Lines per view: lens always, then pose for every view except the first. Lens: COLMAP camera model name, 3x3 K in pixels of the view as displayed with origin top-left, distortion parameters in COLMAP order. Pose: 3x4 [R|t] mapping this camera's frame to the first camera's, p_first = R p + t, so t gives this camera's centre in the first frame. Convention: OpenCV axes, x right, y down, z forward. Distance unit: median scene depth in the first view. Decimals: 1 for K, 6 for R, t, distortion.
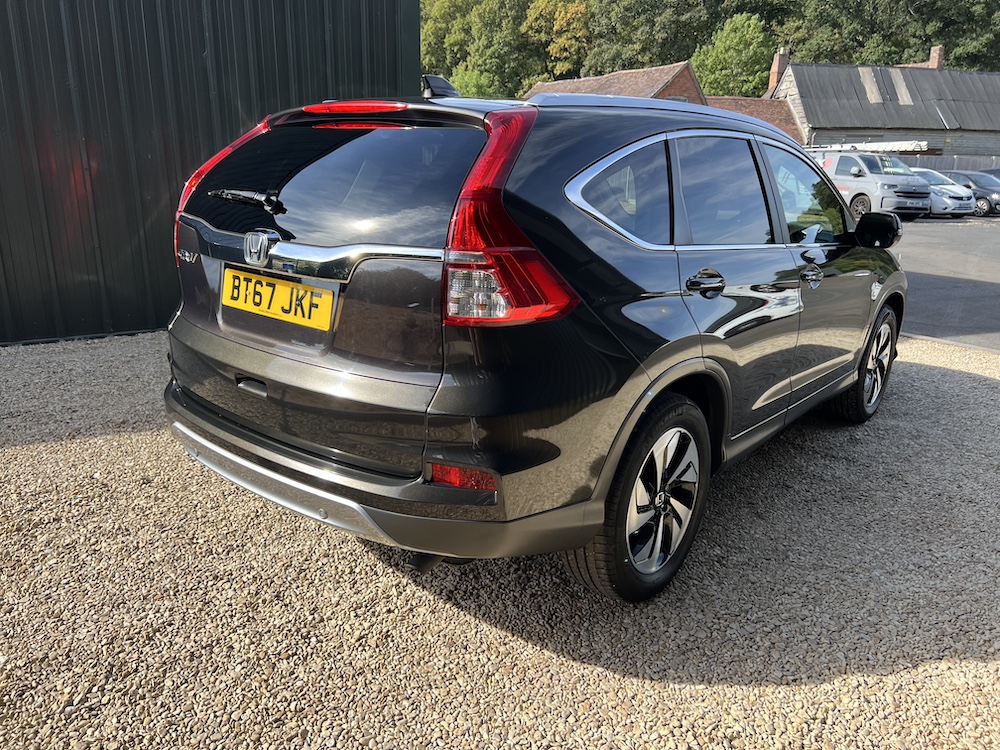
lens RADIAL K [[758.1, 0, 520.5], [0, 758.1, 374.0], [0, 0, 1]] dist [0.045294, -0.041502]
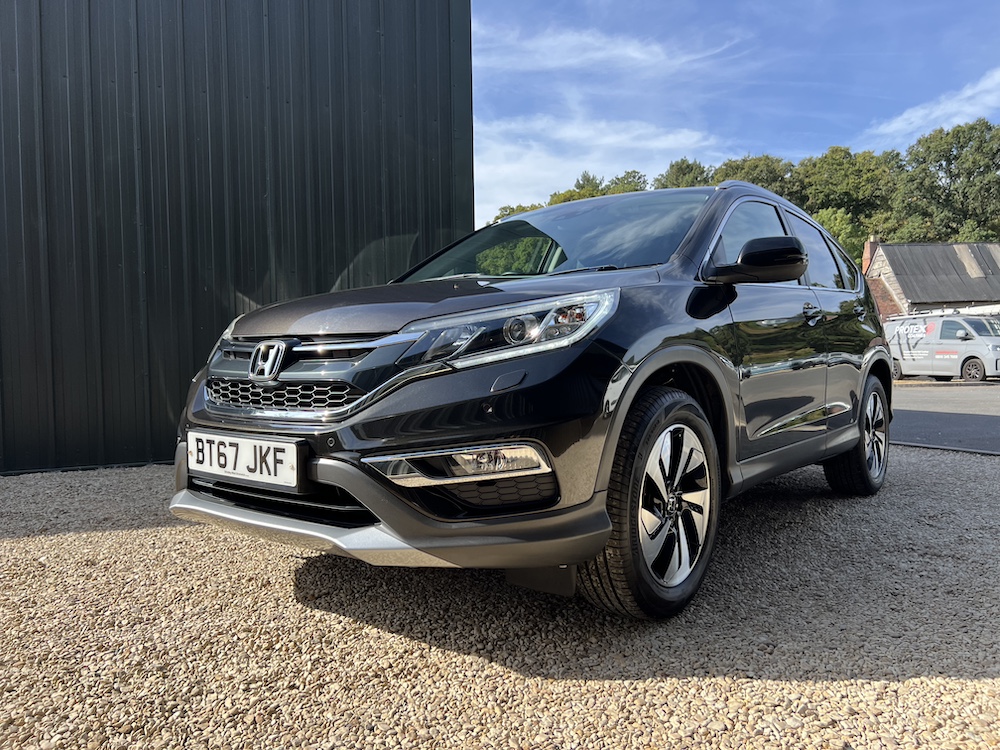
lens RADIAL K [[758.1, 0, 520.5], [0, 758.1, 374.0], [0, 0, 1]] dist [0.045294, -0.041502]
pose [[0.990926, -0.035649, -0.129593, 0.114880], [0.002351, 0.968634, -0.248481, 0.145656], [0.134386, 0.245922, 0.959929, 0.169180]]
